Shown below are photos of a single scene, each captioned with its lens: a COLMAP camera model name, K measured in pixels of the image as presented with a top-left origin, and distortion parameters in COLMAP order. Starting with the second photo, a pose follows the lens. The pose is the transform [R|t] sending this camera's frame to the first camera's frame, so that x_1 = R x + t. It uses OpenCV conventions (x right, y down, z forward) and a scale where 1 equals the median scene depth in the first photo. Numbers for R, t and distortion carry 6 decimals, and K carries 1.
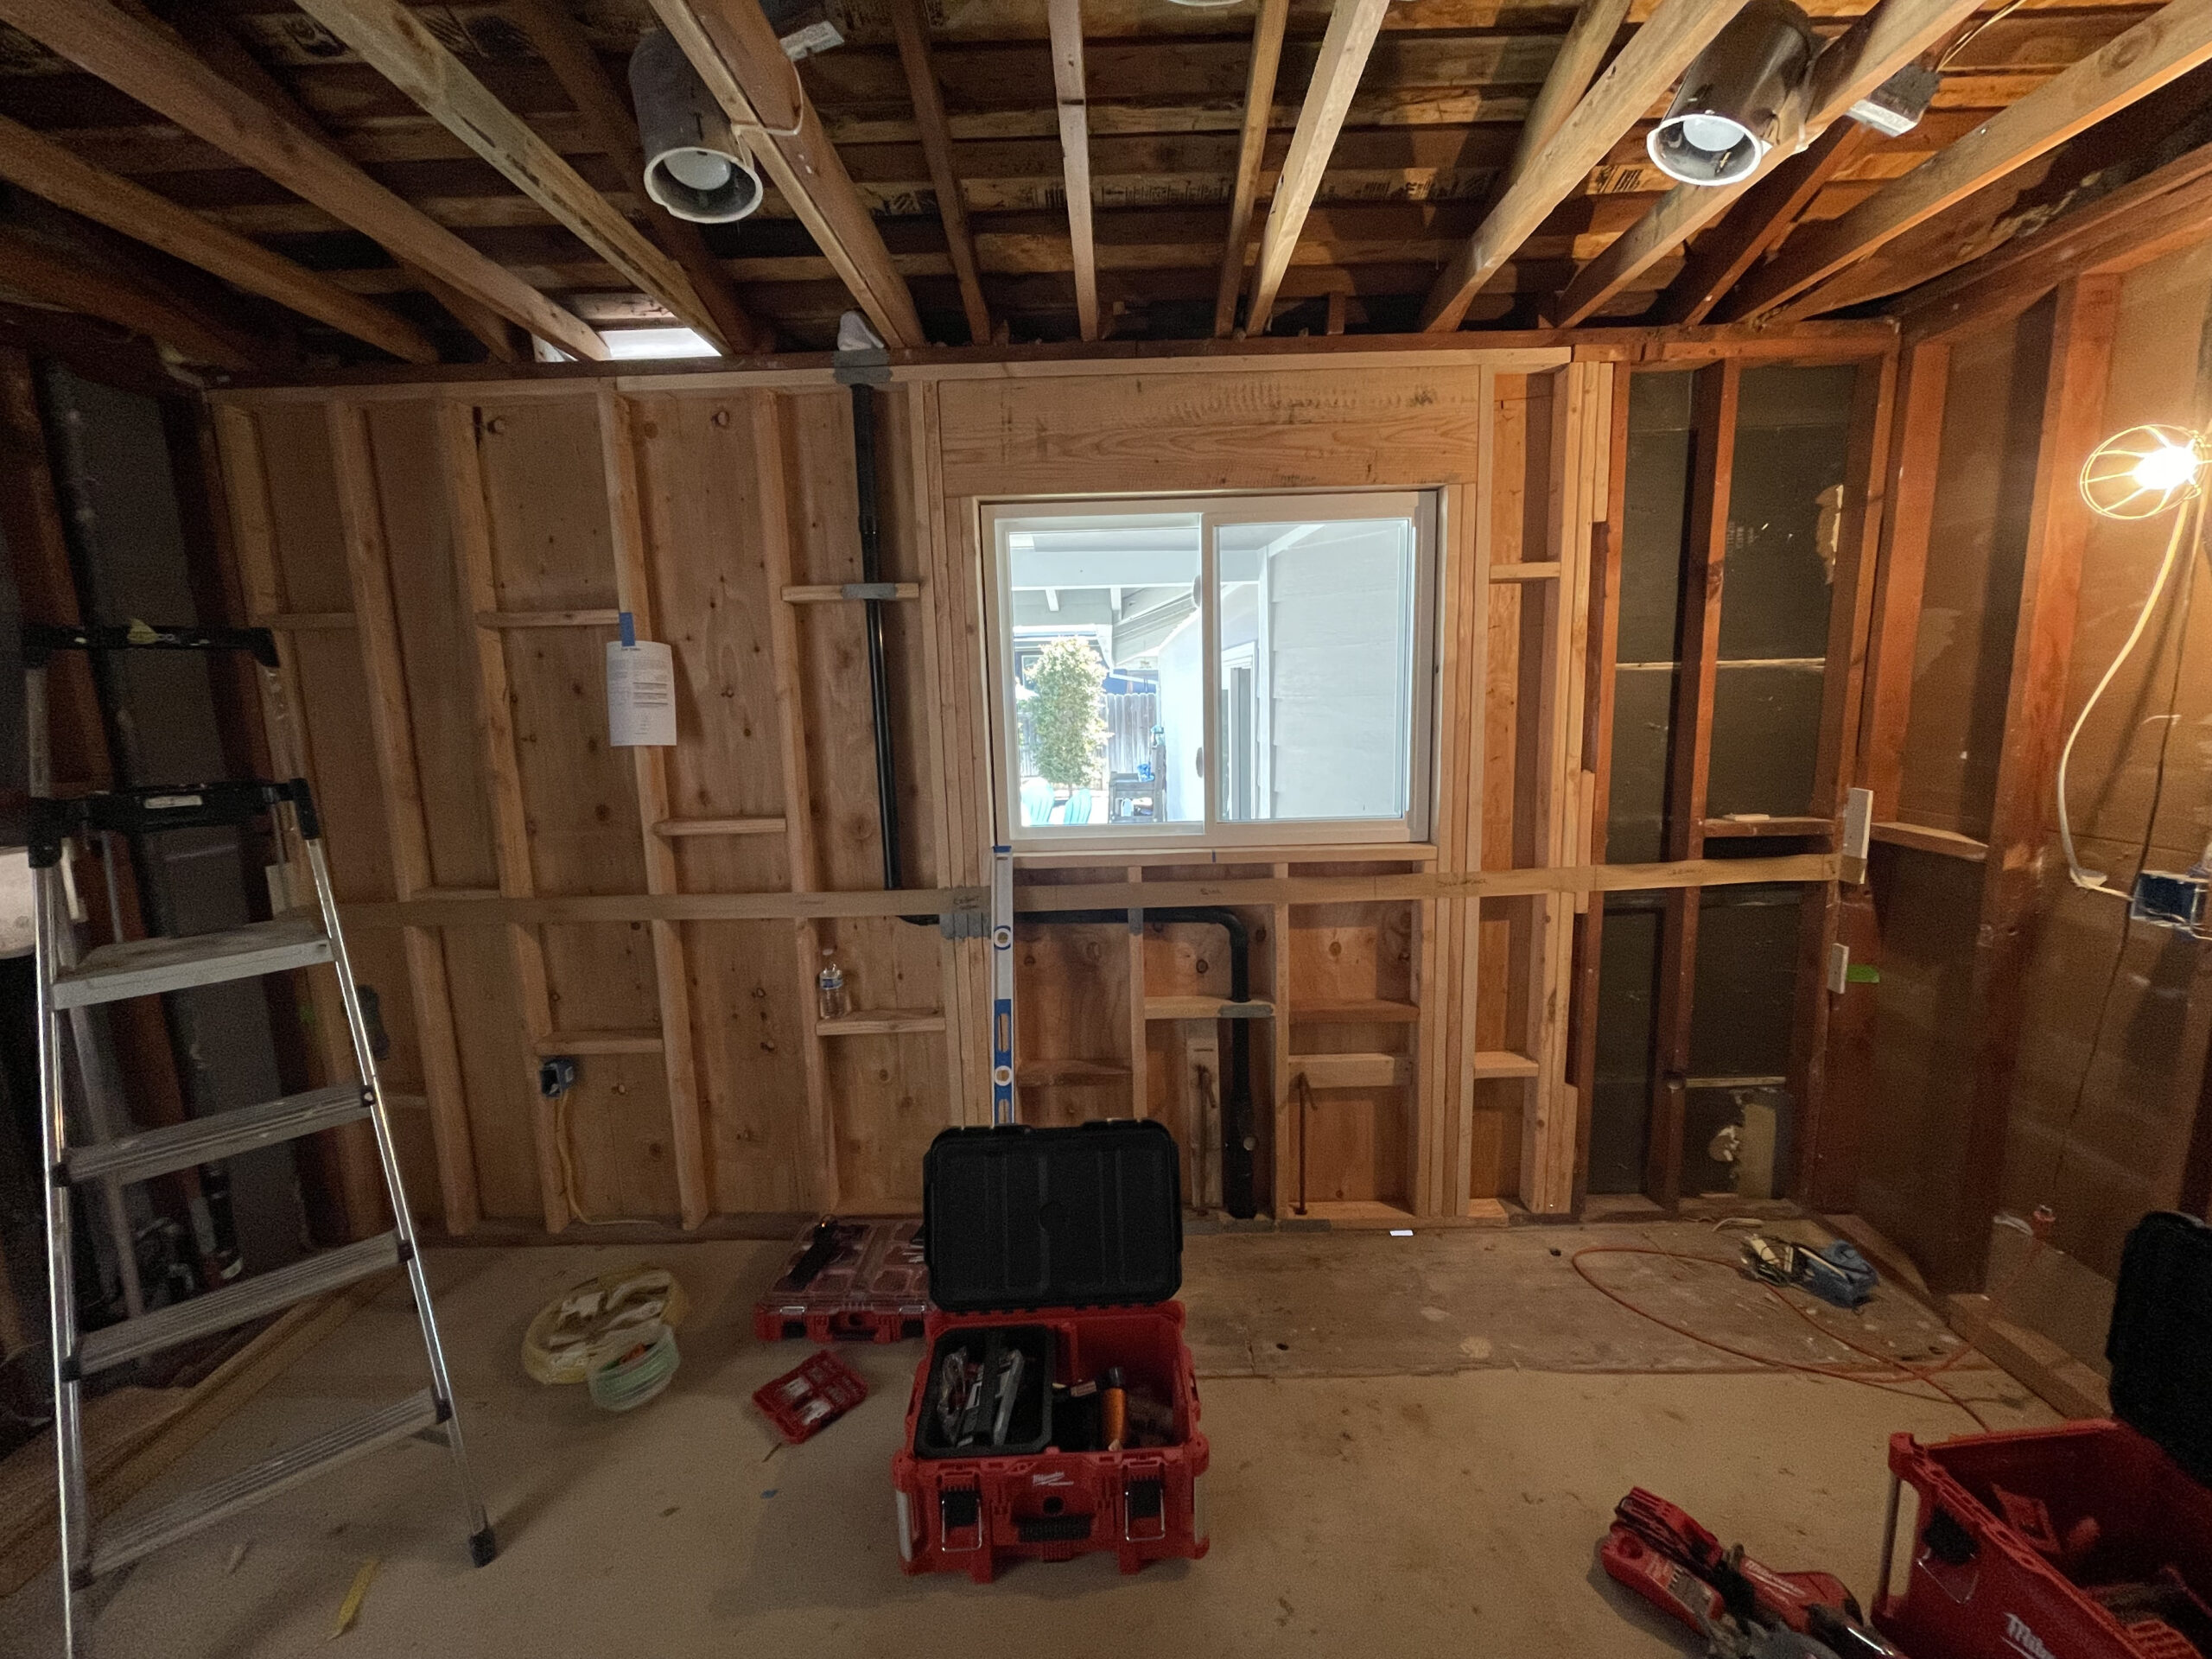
lens RADIAL K [[887.6, 0, 1111.3], [0, 887.6, 822.3], [0, 0, 1]] dist [-0.001681, 0.000119]
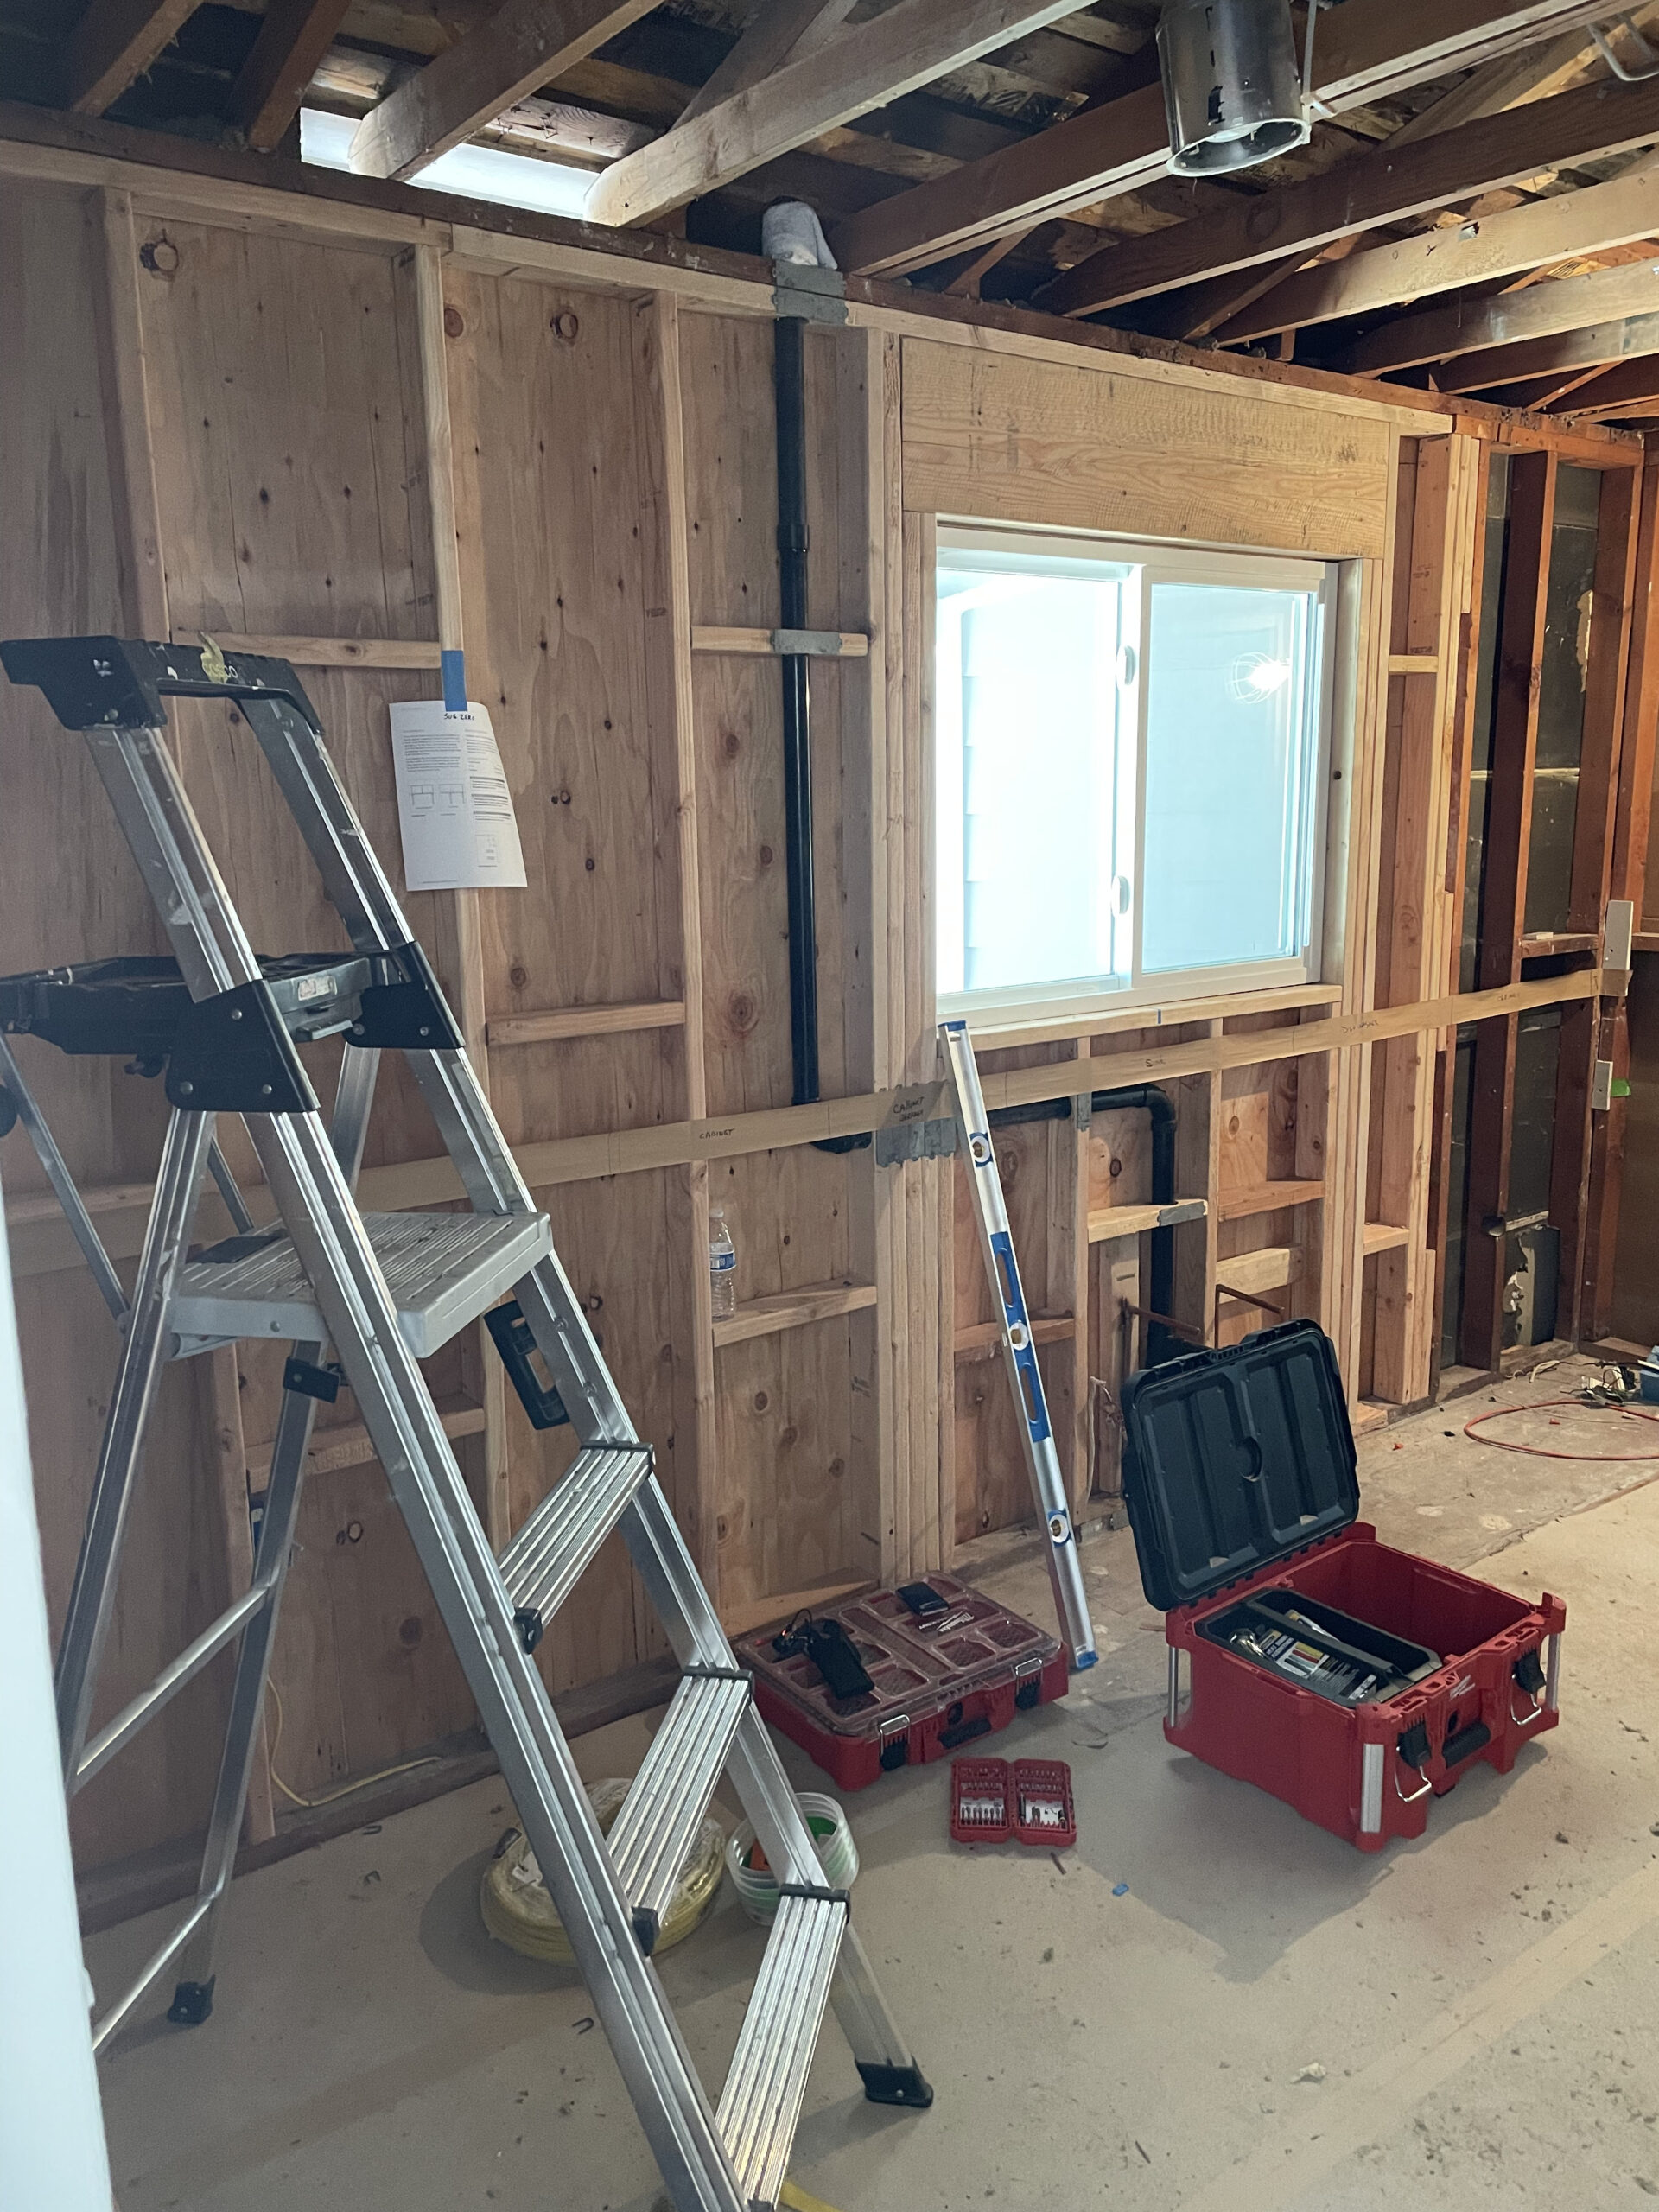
lens RADIAL K [[1668.0, 0, 825.4], [0, 1668.0, 1082.1], [0, 0, 1]] dist [0.091111, -0.111793]
pose [[0.799420, -0.091693, 0.593734, -0.984585], [0.083289, 0.995656, 0.041621, 0.011219], [-0.594971, 0.016179, 0.803584, 0.005025]]
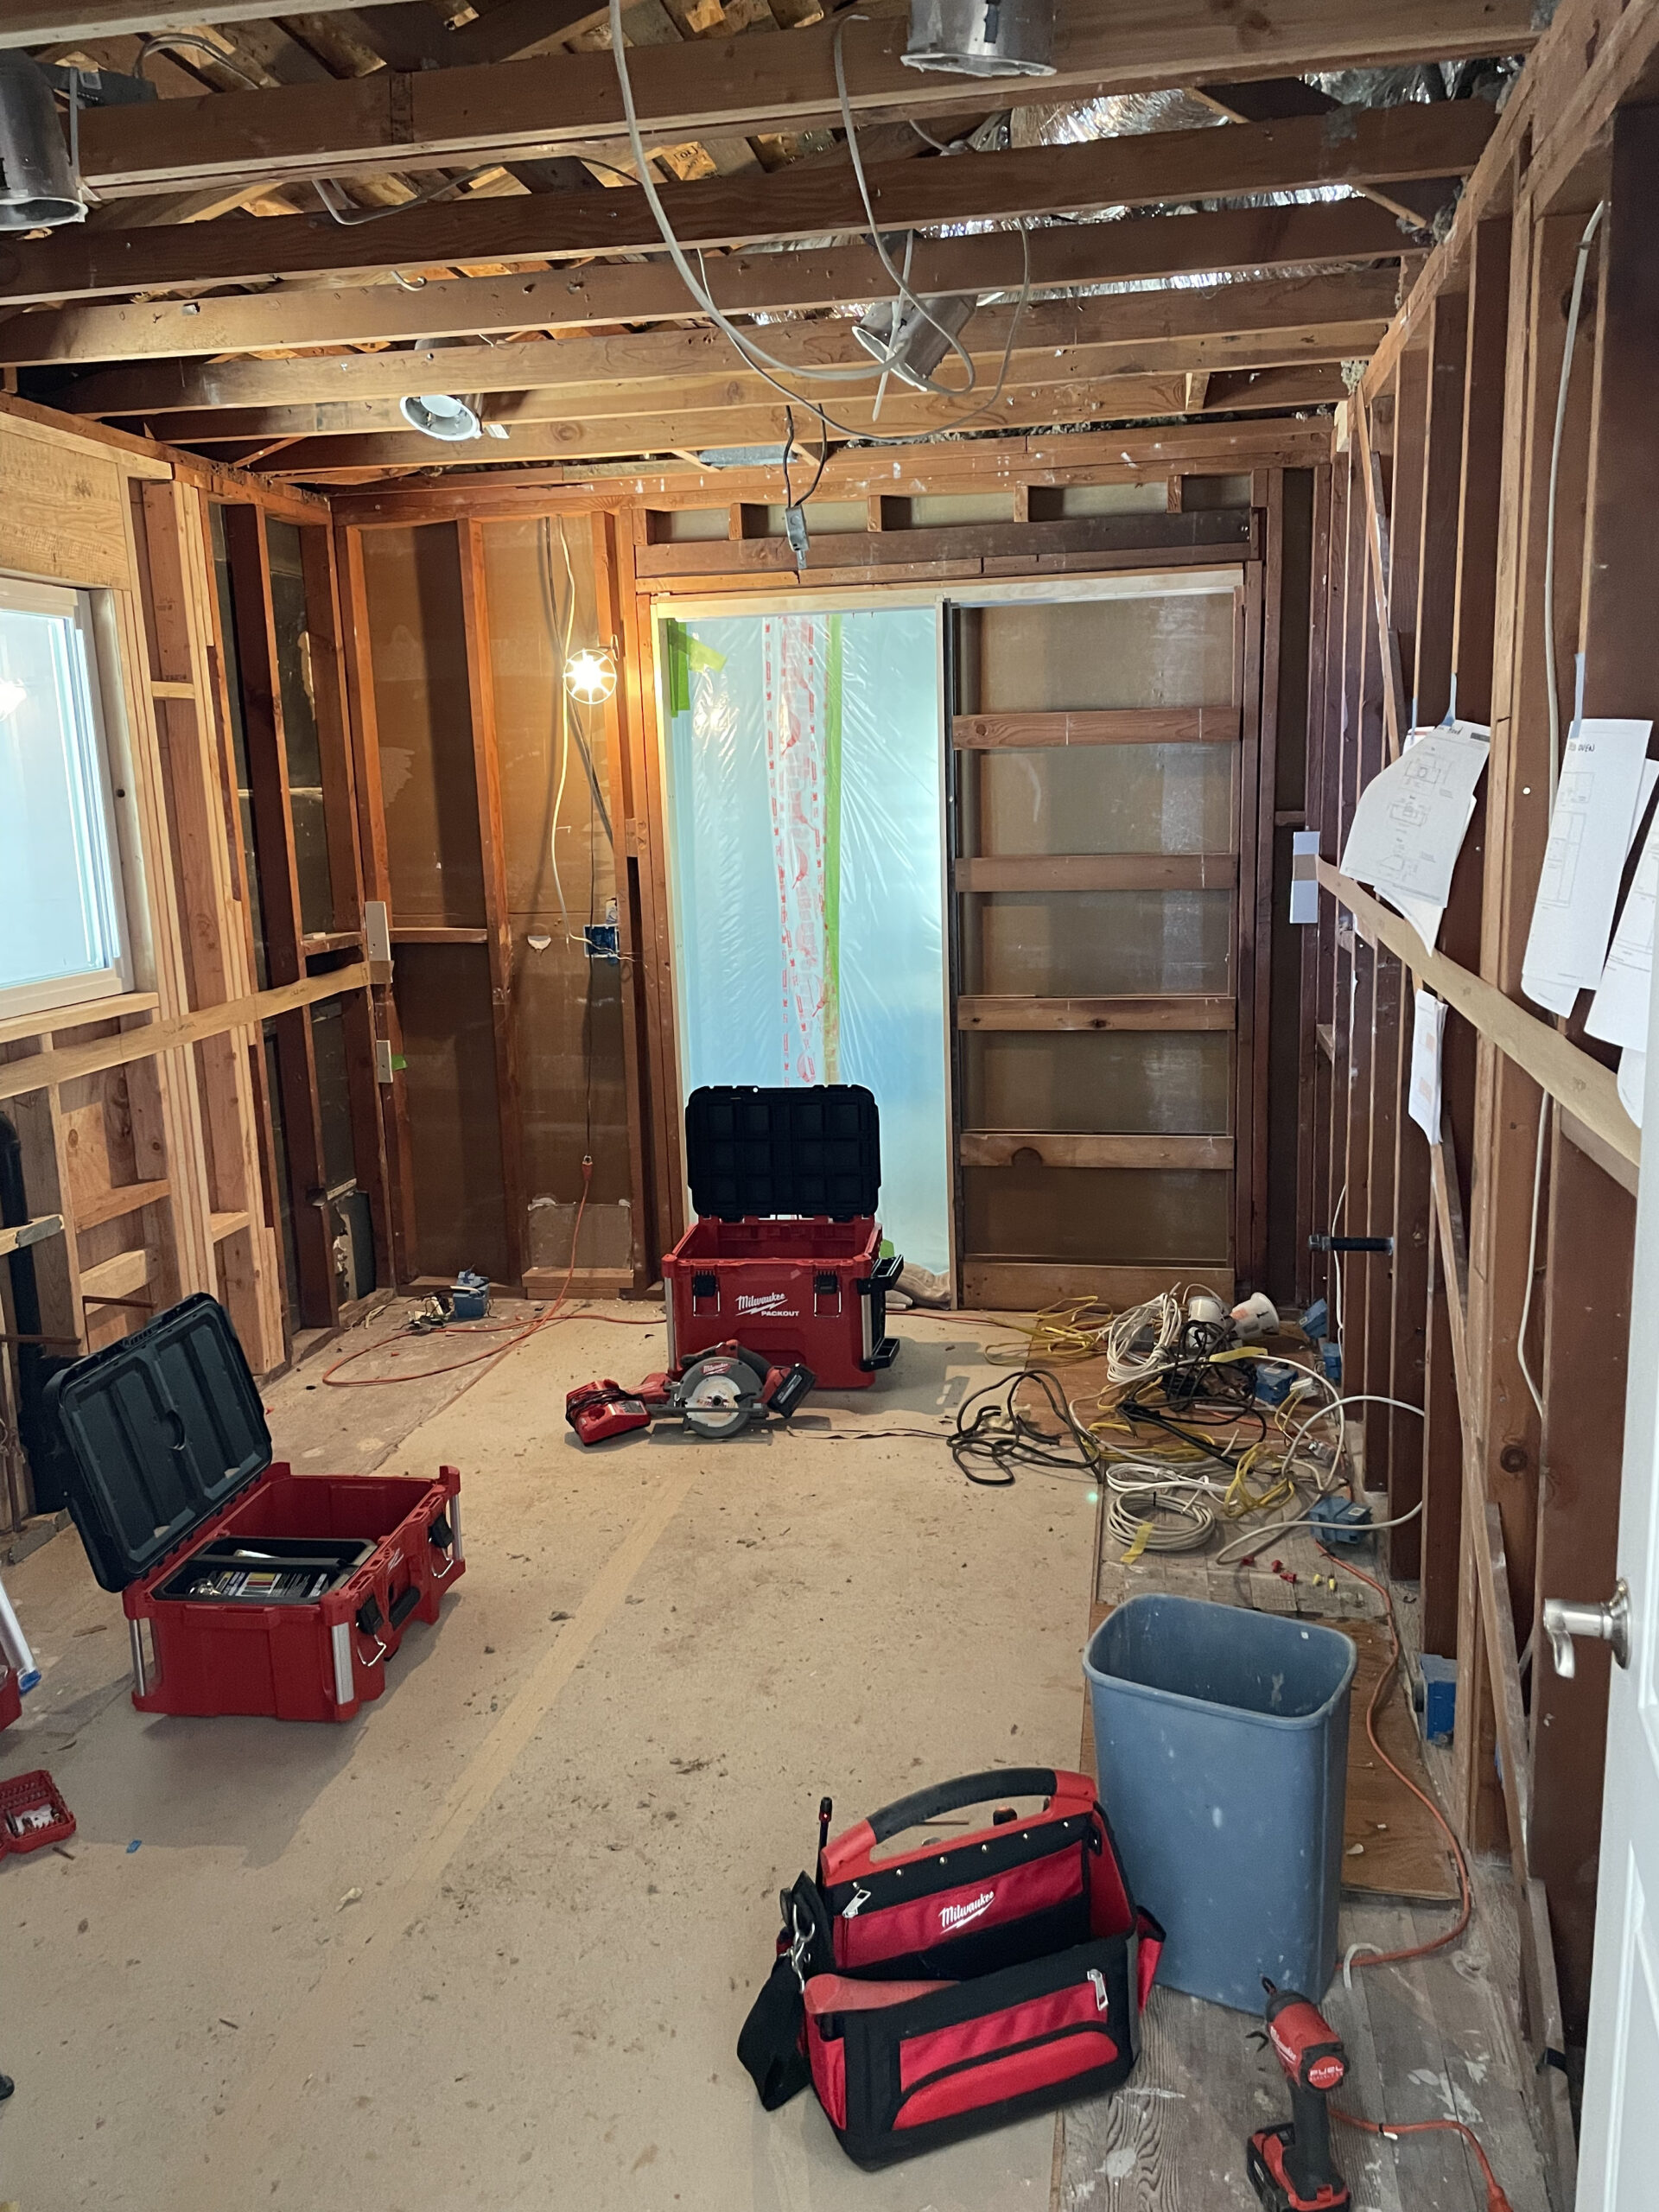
lens RADIAL K [[1668.0, 0, 825.4], [0, 1668.0, 1082.1], [0, 0, 1]] dist [0.091111, -0.111793]
pose [[0.186105, -0.156232, 0.970029, -1.164855], [0.176036, 0.976604, 0.123517, 0.024396], [-0.966631, 0.147773, 0.209253, 0.008105]]
